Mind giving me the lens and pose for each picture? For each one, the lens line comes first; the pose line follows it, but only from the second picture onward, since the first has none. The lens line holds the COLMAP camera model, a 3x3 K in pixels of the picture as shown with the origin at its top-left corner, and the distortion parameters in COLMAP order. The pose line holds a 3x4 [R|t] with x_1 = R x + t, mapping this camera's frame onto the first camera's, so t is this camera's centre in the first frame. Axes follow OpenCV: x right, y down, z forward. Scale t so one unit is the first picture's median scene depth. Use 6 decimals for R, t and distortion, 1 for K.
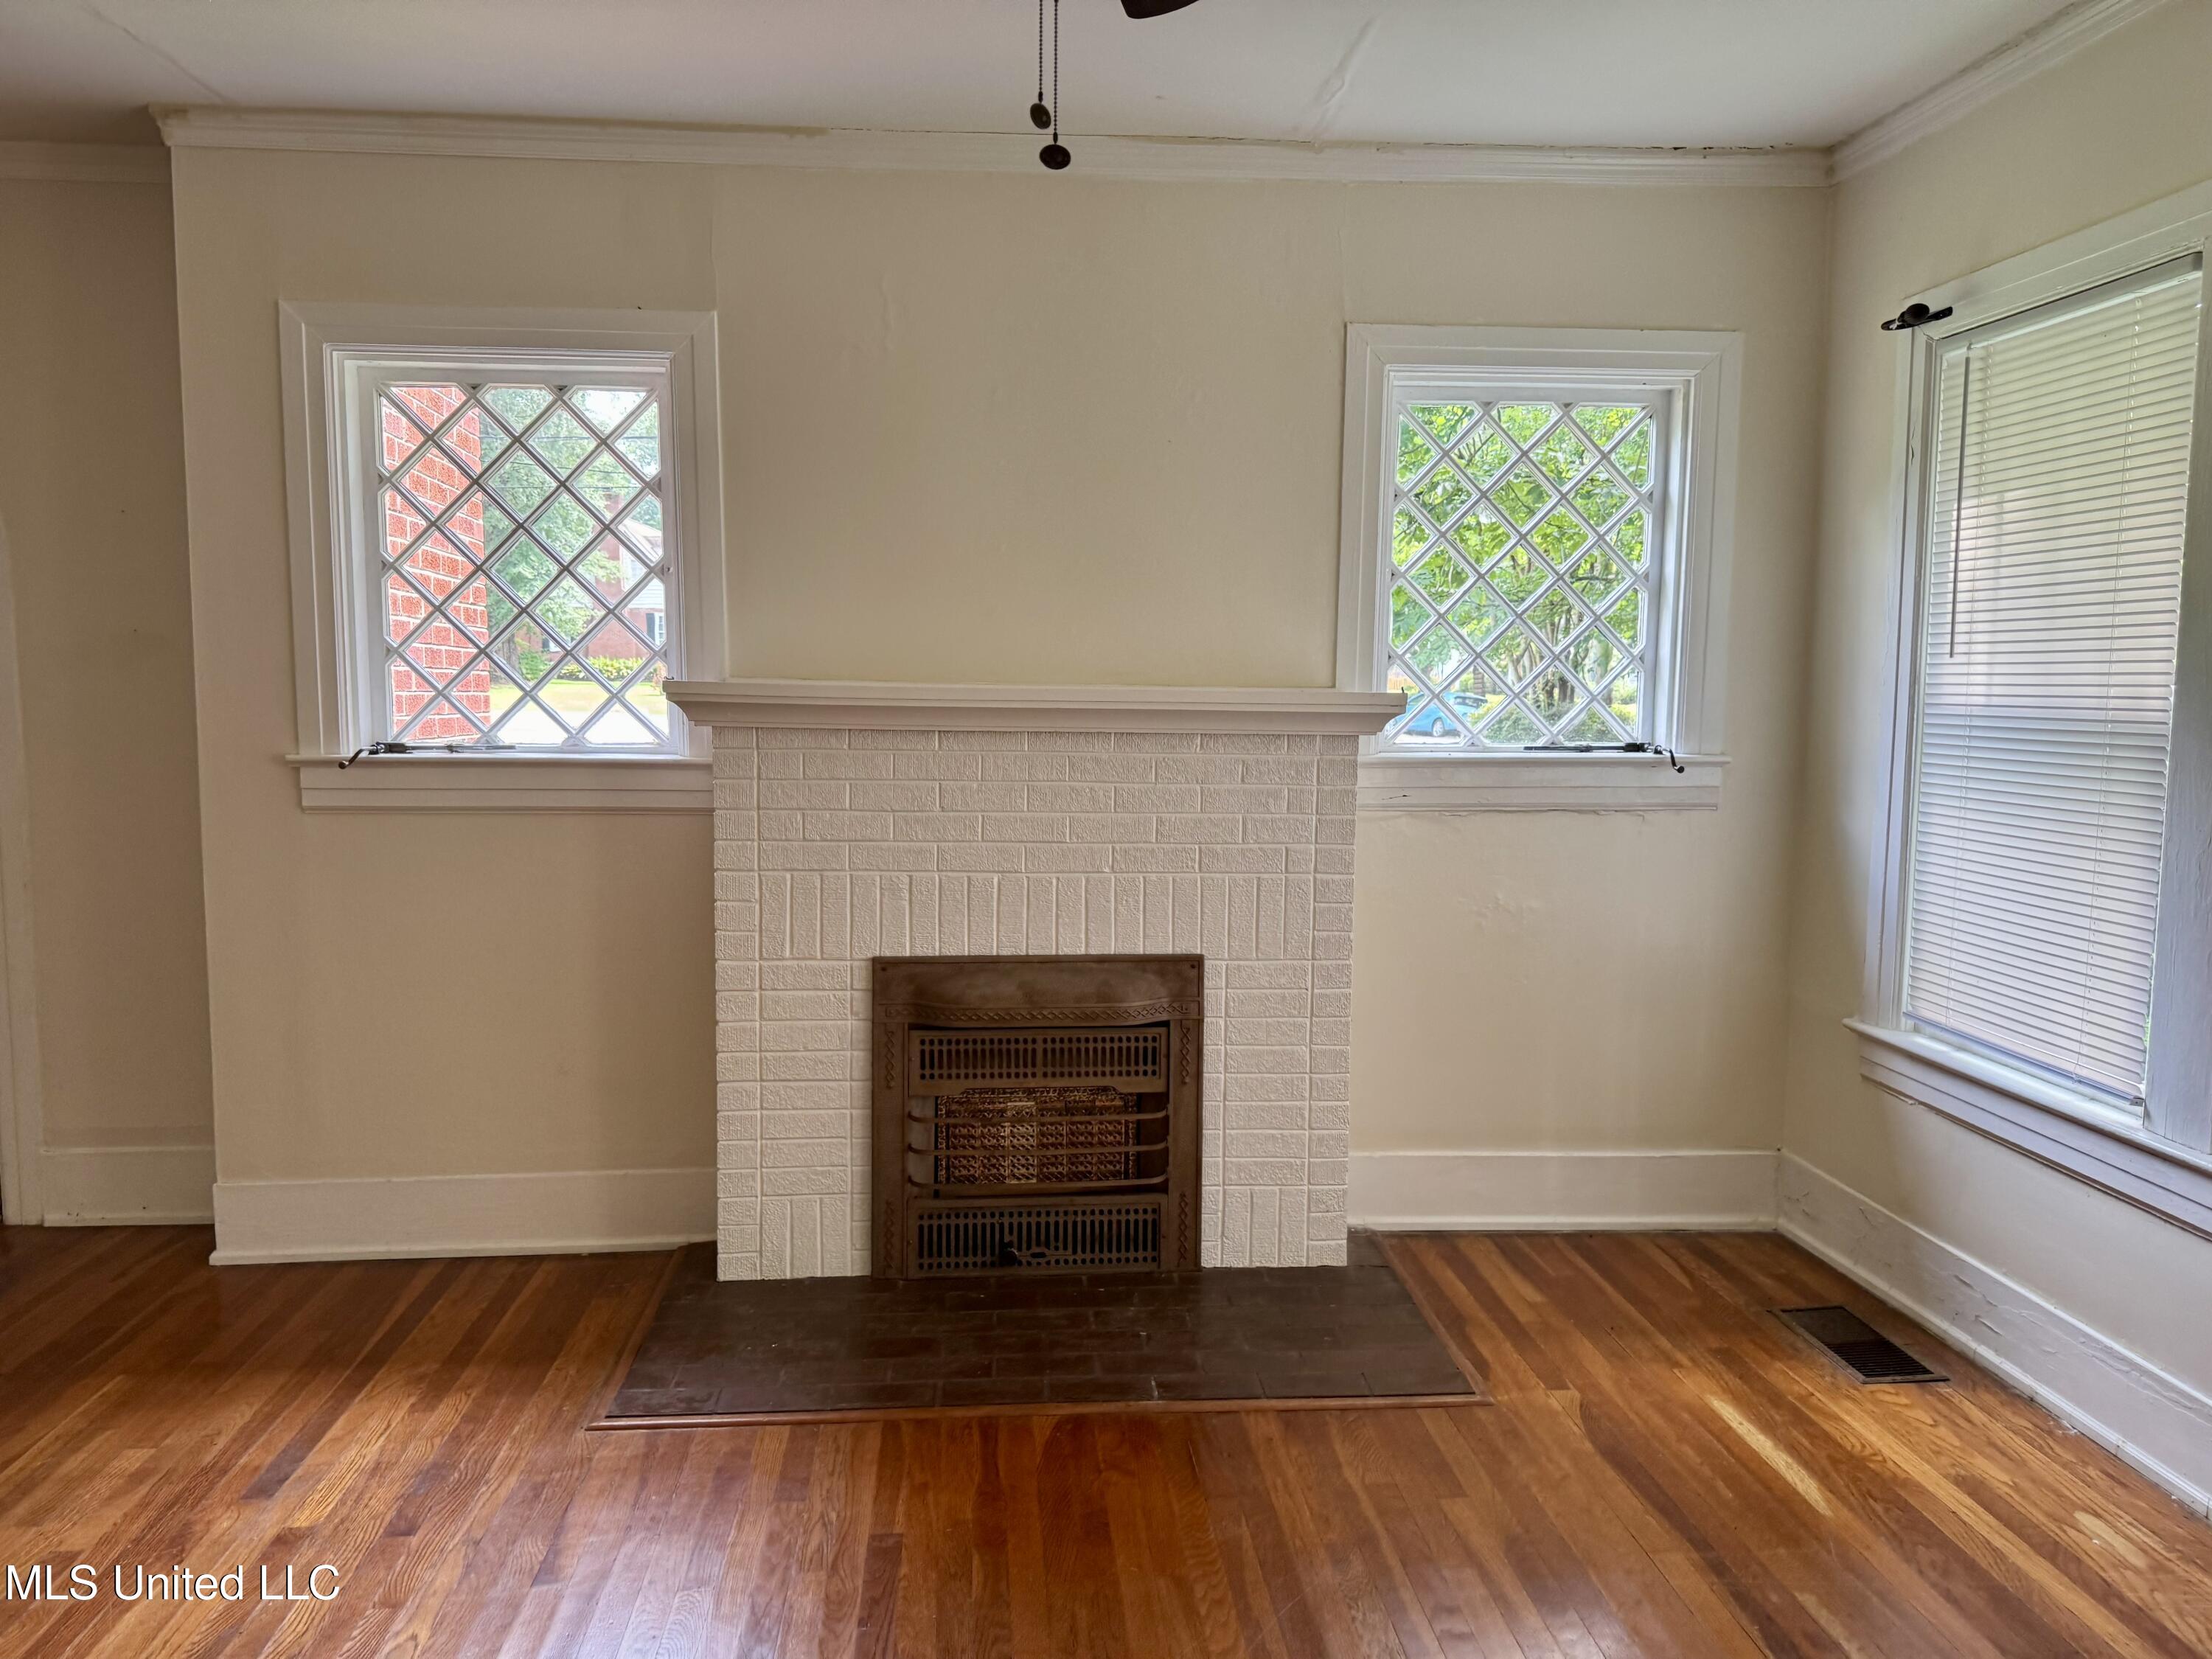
lens RADIAL K [[1571.9, 0, 1103.1], [0, 1571.9, 832.8], [0, 0, 1]] dist [0.077878, -0.078188]
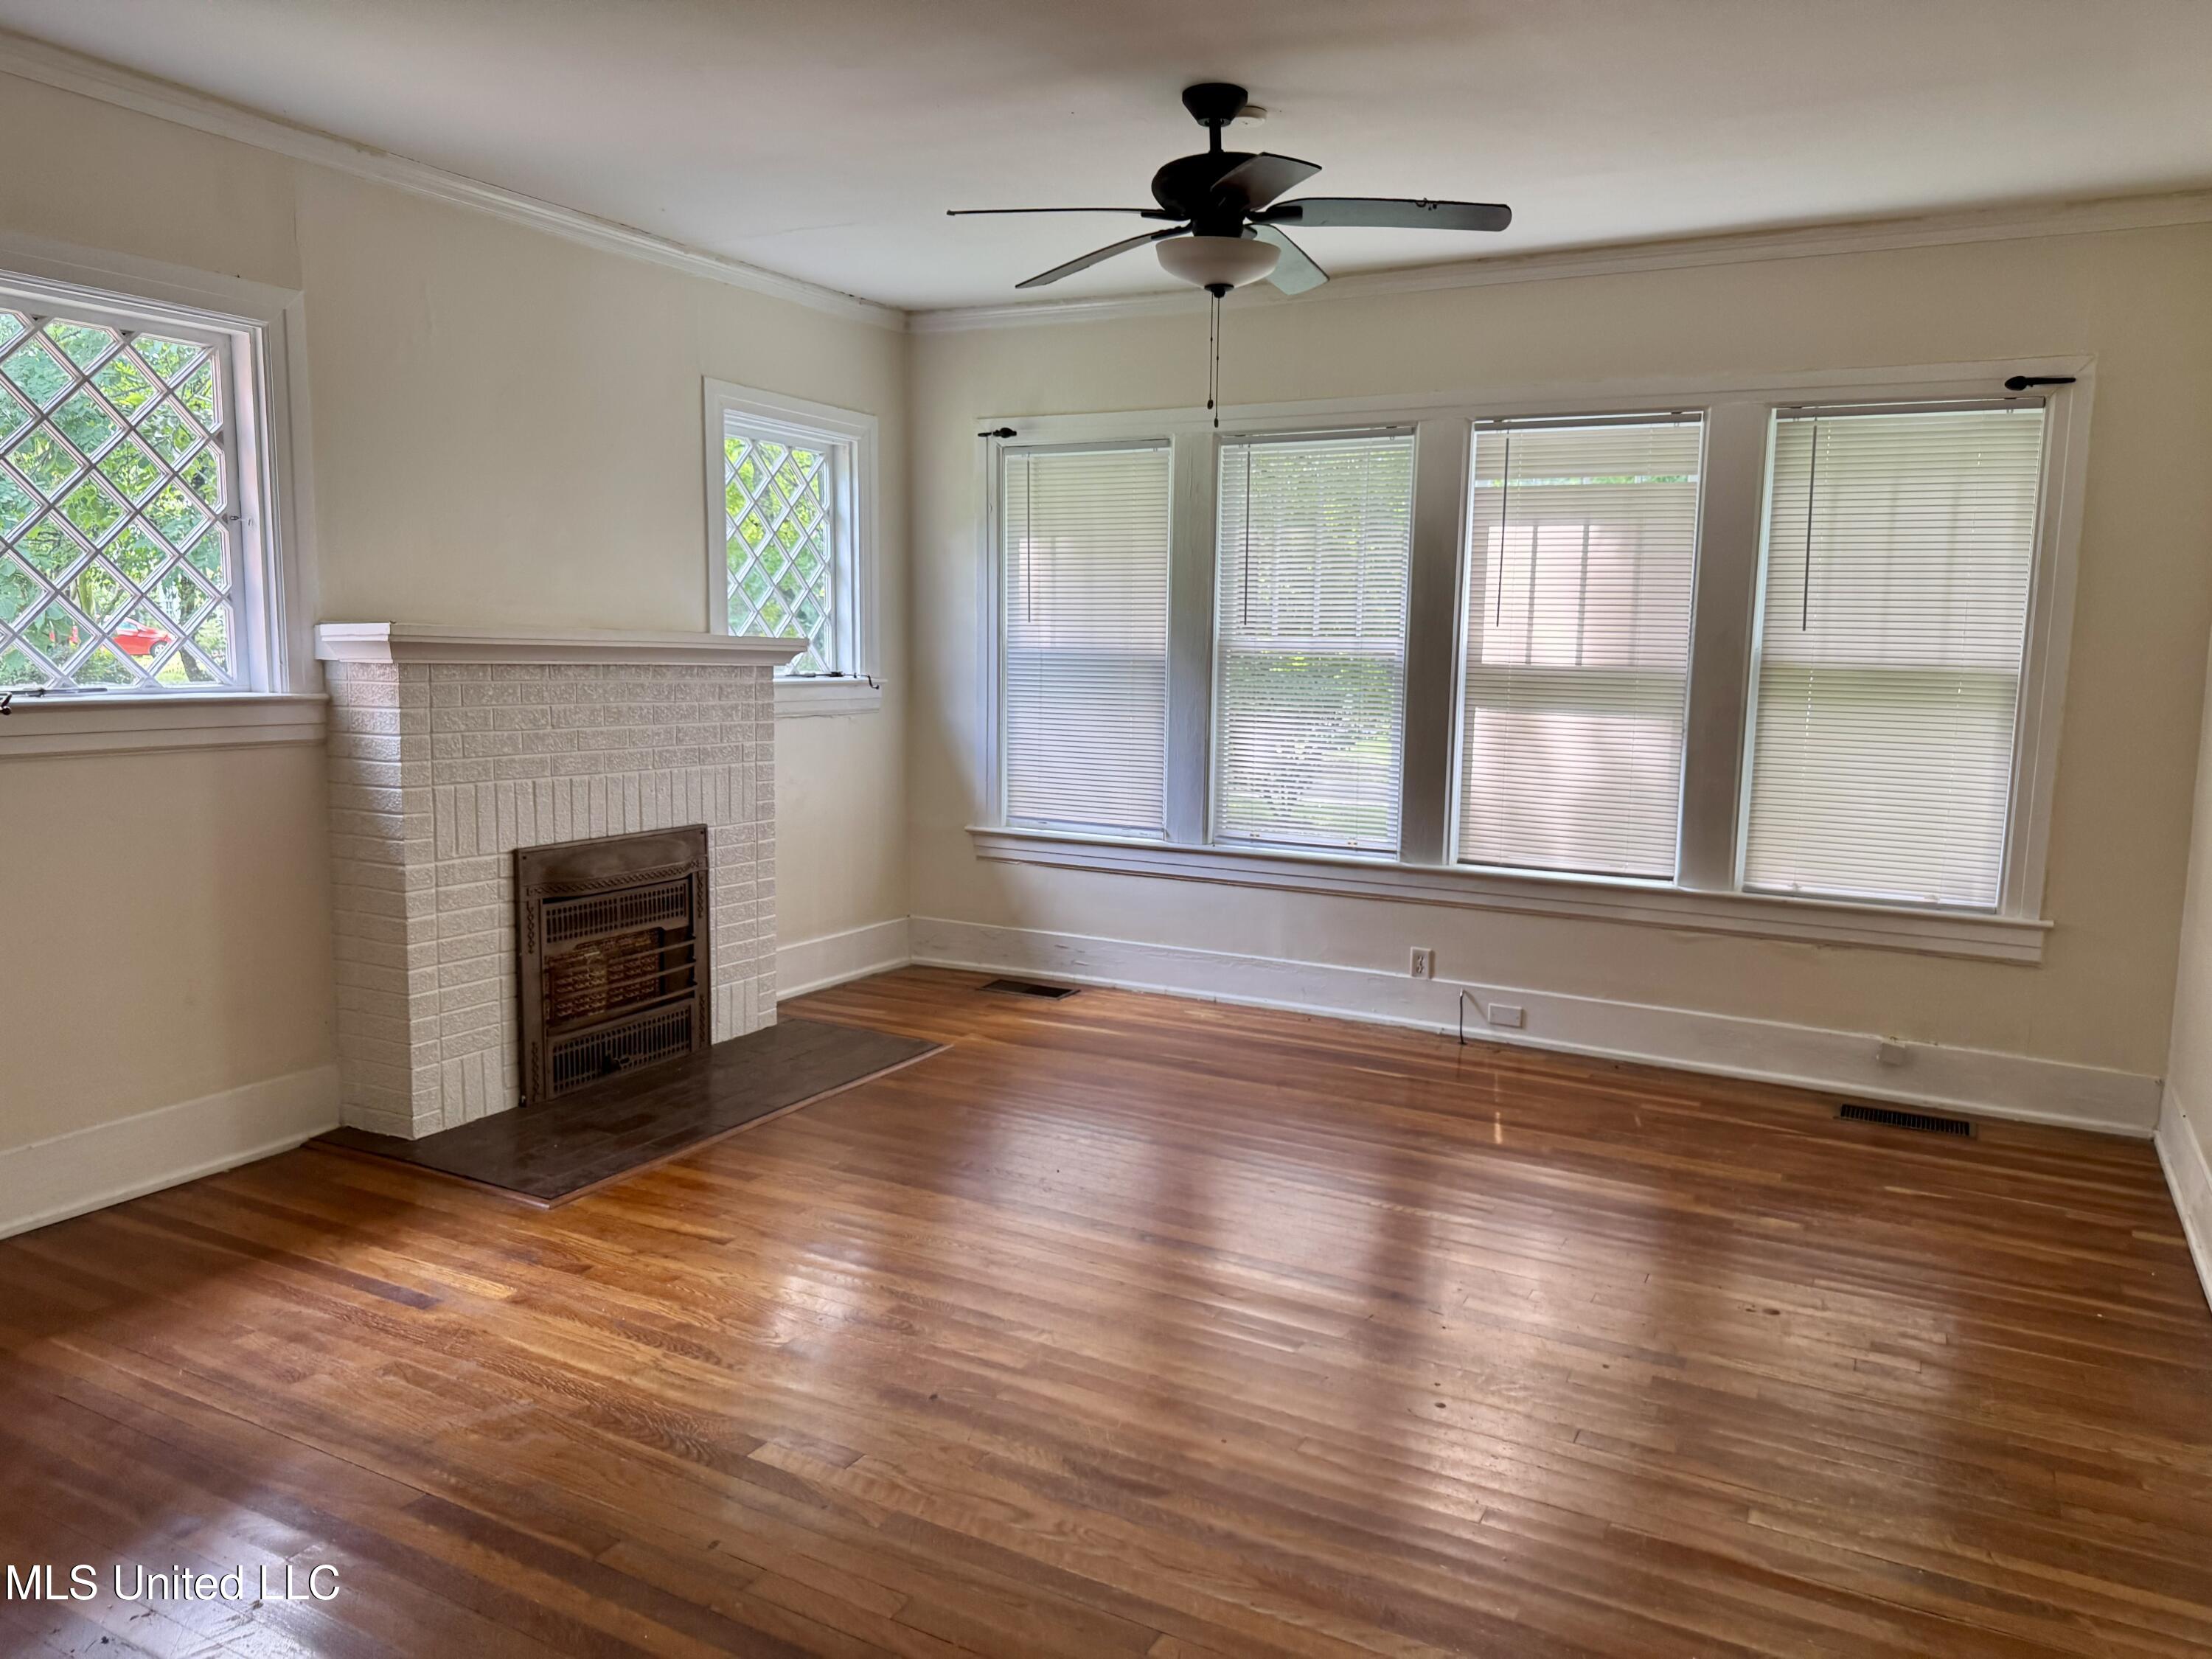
lens RADIAL K [[1571.9, 0, 1099.3], [0, 1571.9, 822.7], [0, 0, 1]] dist [0.077878, -0.078188]
pose [[0.541343, -0.096617, 0.835232, -0.922229], [0.070758, 0.995087, 0.069249, 0.003755], [-0.837819, 0.021612, 0.545520, -0.067020]]
